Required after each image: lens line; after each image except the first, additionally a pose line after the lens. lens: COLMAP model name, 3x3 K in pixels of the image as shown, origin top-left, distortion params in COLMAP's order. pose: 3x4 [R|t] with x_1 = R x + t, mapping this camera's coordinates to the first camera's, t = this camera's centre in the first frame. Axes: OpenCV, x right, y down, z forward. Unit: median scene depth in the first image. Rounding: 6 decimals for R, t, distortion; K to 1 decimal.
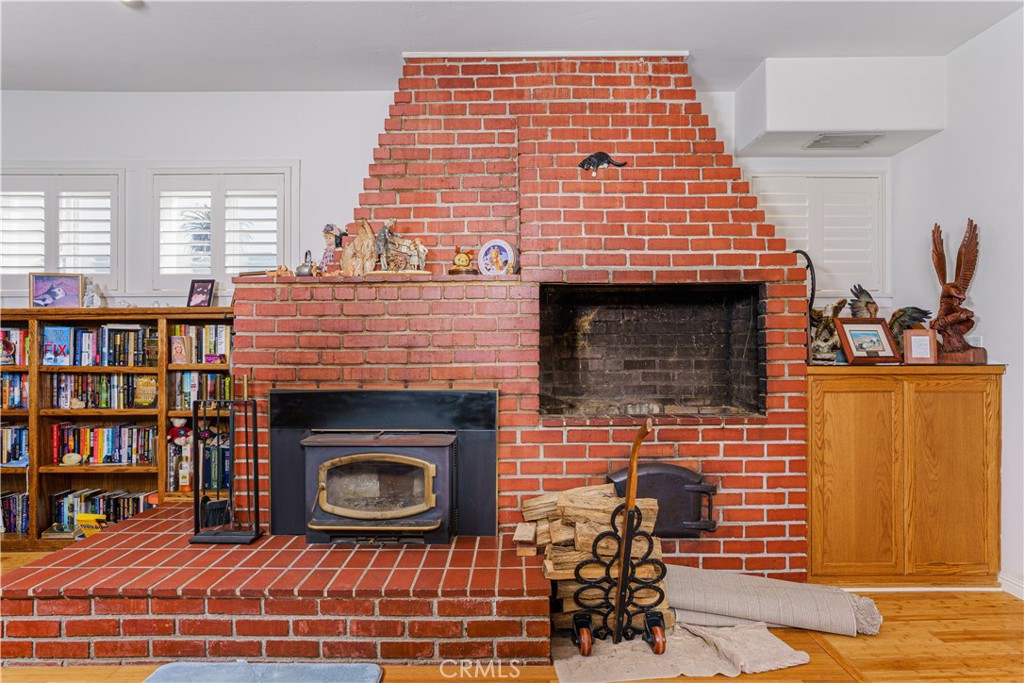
lens RADIAL K [[593.8, 0, 512.2], [0, 593.8, 337.9], [0, 0, 1]] dist [-0.017969, -0.001002]
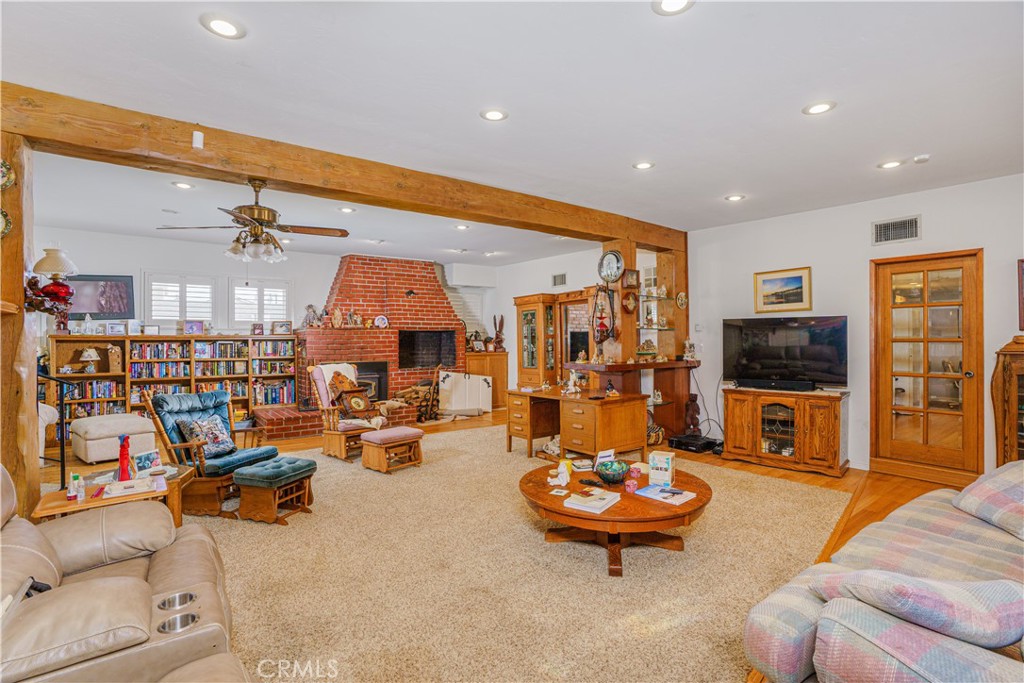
lens RADIAL K [[507.9, 0, 515.6], [0, 507.9, 341.3], [0, 0, 1]] dist [0.000443, 0.000596]
pose [[0.799566, -0.001961, 0.600575, -1.076313], [0.001544, 0.999998, 0.001211, -0.027138], [-0.600576, -0.000041, 0.799567, -1.609510]]
